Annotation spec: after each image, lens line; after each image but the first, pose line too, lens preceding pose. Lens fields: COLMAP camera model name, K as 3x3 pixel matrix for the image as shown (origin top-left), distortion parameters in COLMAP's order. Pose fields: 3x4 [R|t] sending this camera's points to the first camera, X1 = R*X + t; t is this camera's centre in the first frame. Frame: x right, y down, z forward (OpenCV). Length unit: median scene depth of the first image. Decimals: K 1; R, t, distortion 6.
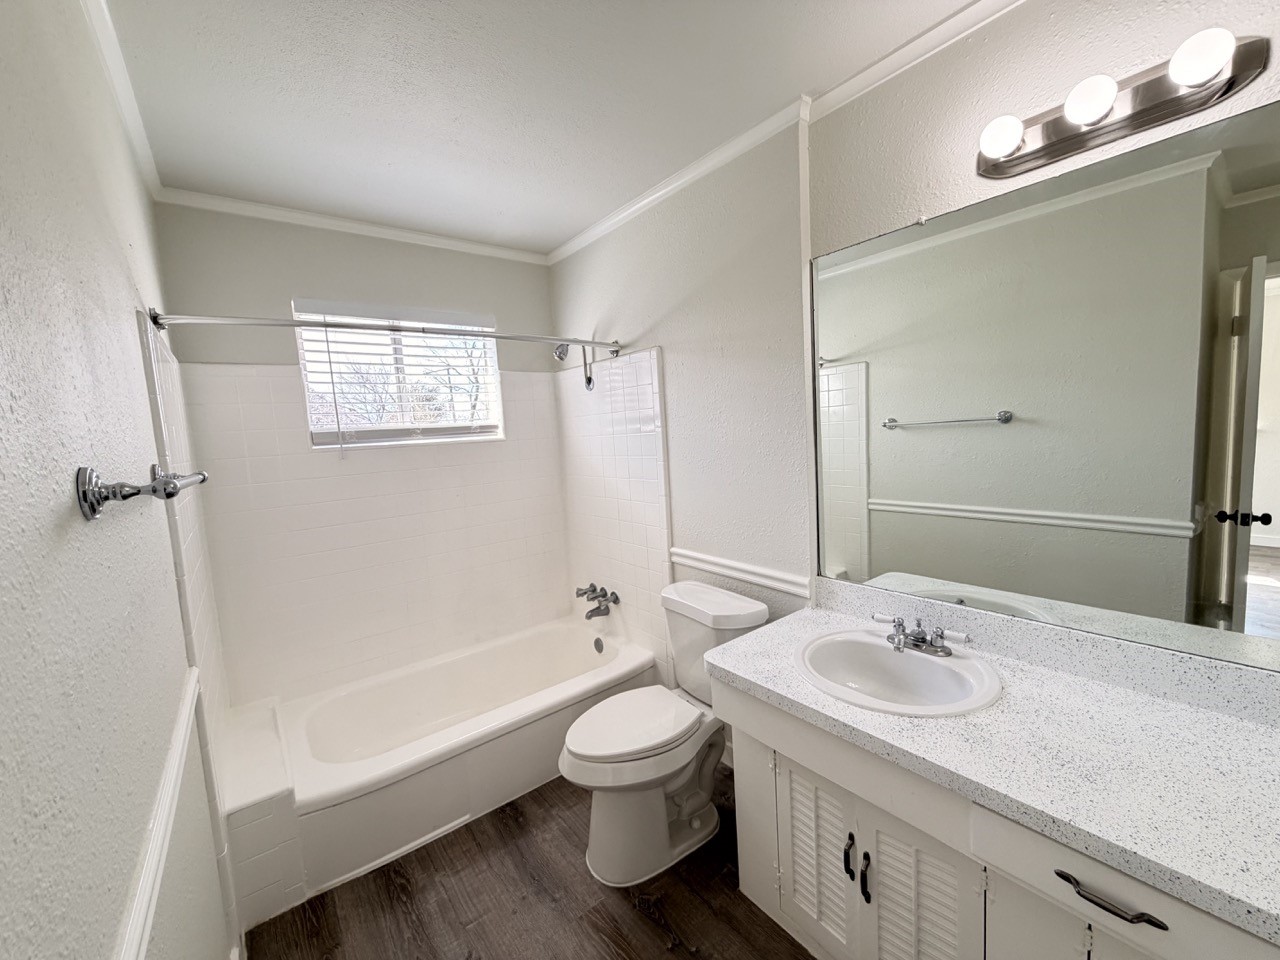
lens RADIAL K [[510.4, 0, 636.4], [0, 510.4, 479.7], [0, 0, 1]] dist [0.000805, 0.000124]
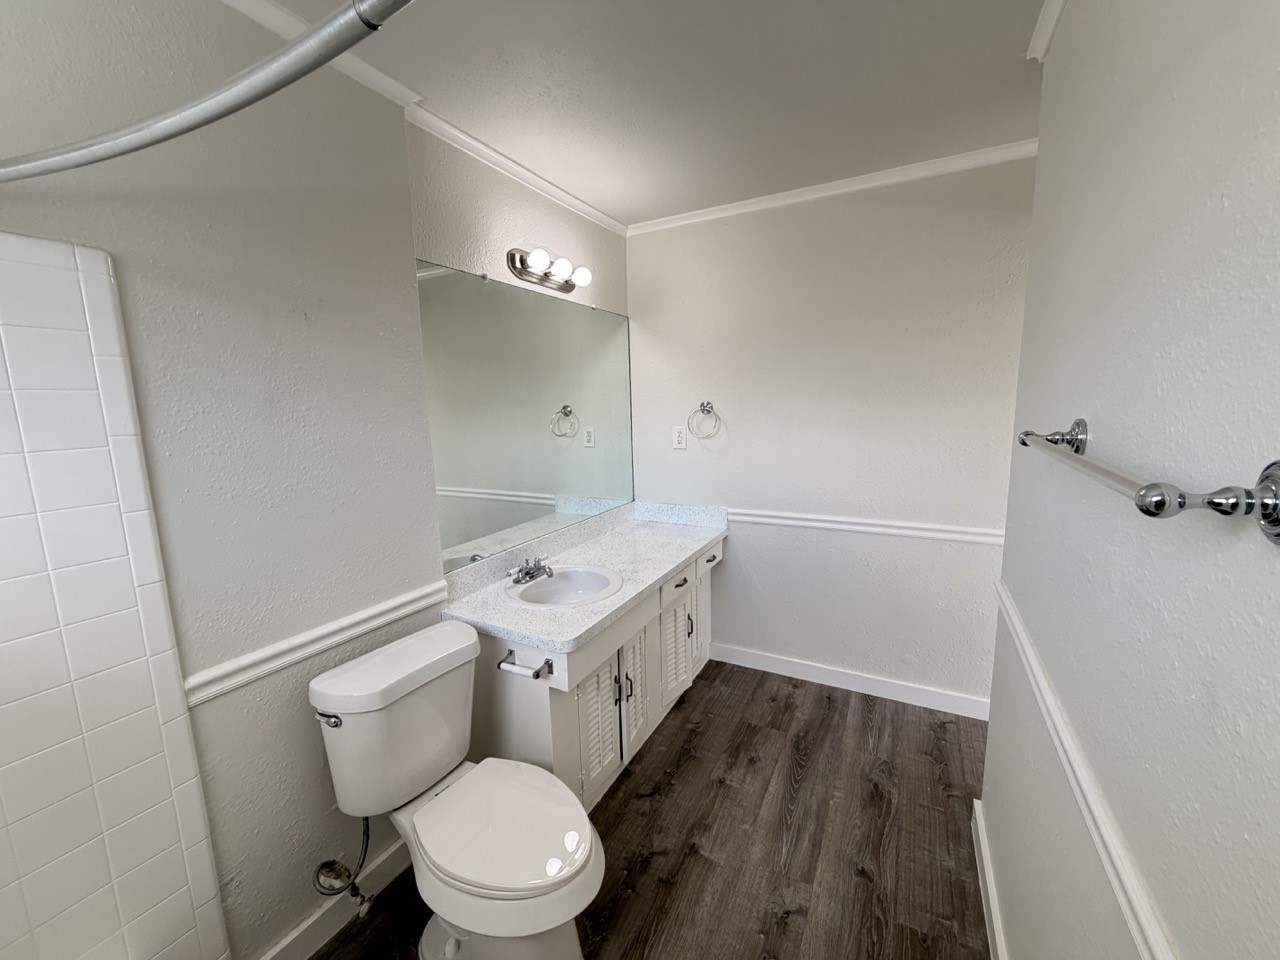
lens RADIAL K [[510.4, 0, 640.3], [0, 510.4, 477.9], [0, 0, 1]] dist [0.000805, 0.000124]
pose [[-0.399450, -0.069154, 0.914143, -0.708781], [0.139449, 0.980964, 0.135143, -0.082442], [-0.906087, 0.181460, -0.382203, 0.992260]]
